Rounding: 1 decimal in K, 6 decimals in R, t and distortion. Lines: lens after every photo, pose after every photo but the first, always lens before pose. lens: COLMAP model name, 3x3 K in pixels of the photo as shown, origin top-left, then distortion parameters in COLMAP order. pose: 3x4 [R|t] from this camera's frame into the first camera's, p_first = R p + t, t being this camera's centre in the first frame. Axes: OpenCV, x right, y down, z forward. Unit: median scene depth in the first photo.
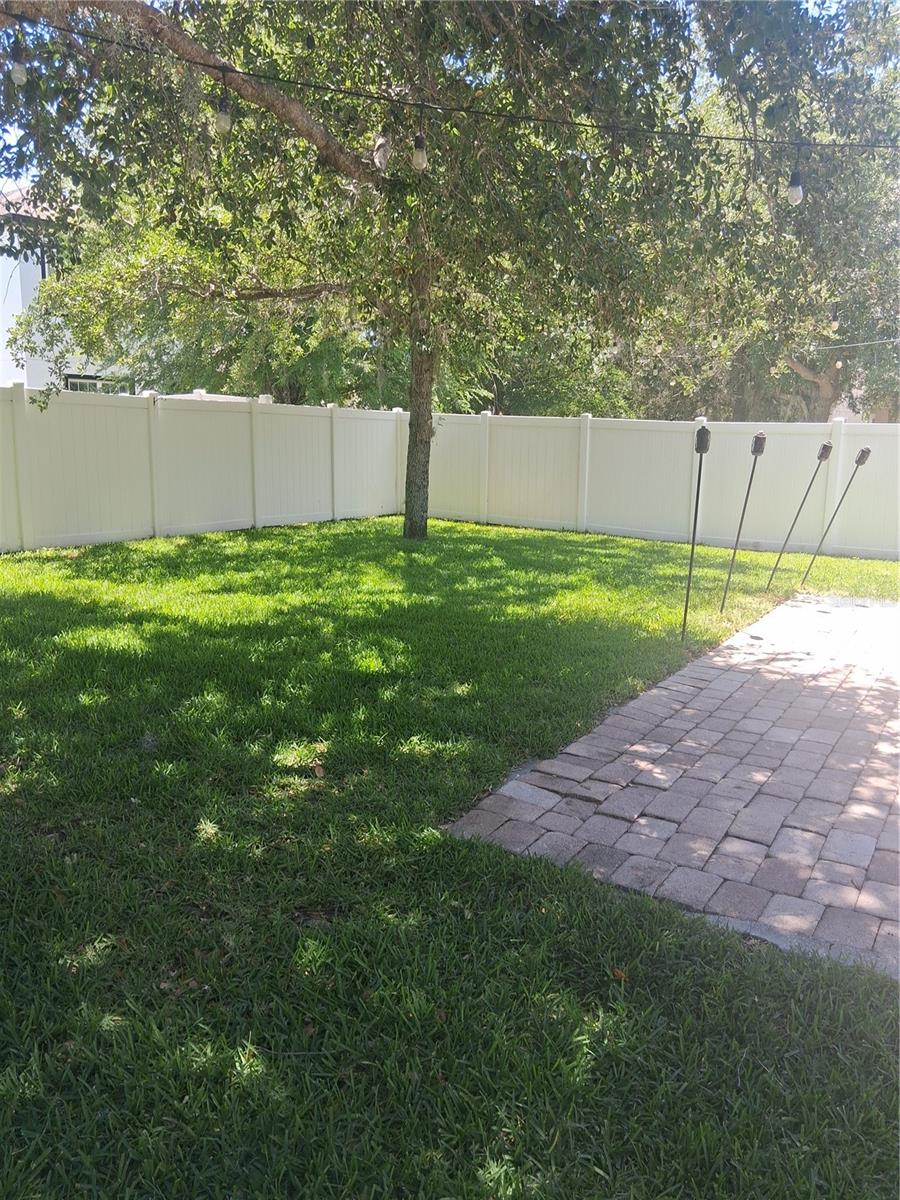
lens RADIAL K [[900.9, 0, 450.8], [0, 900.9, 605.8], [0, 0, 1]] dist [0.033829, -0.029906]
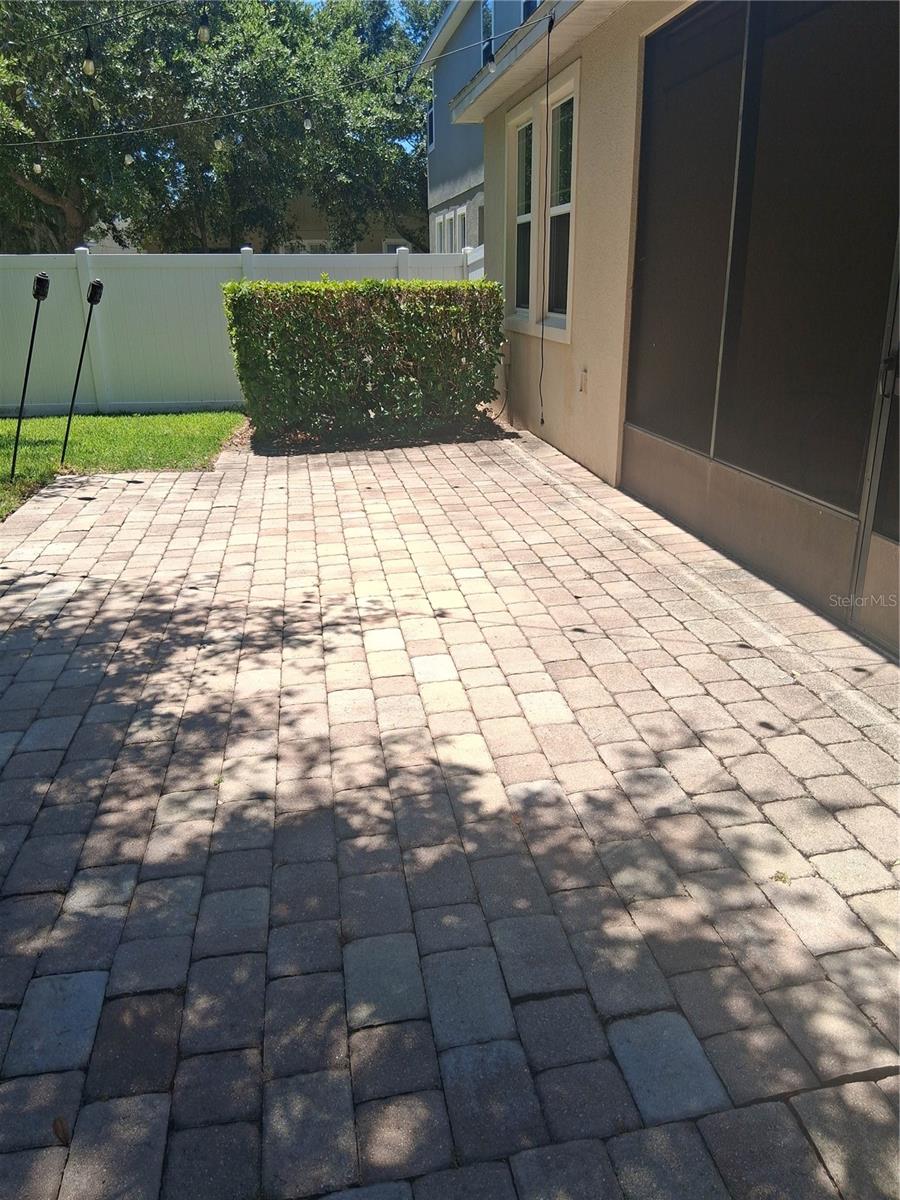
lens RADIAL K [[900.9, 0, 454.3], [0, 900.9, 597.3], [0, 0, 1]] dist [0.033829, -0.029906]
pose [[0.749952, -0.242933, 0.615268, 0.133209], [0.146061, 0.967979, 0.204164, -0.022333], [-0.645165, -0.063247, 0.761421, 0.171050]]
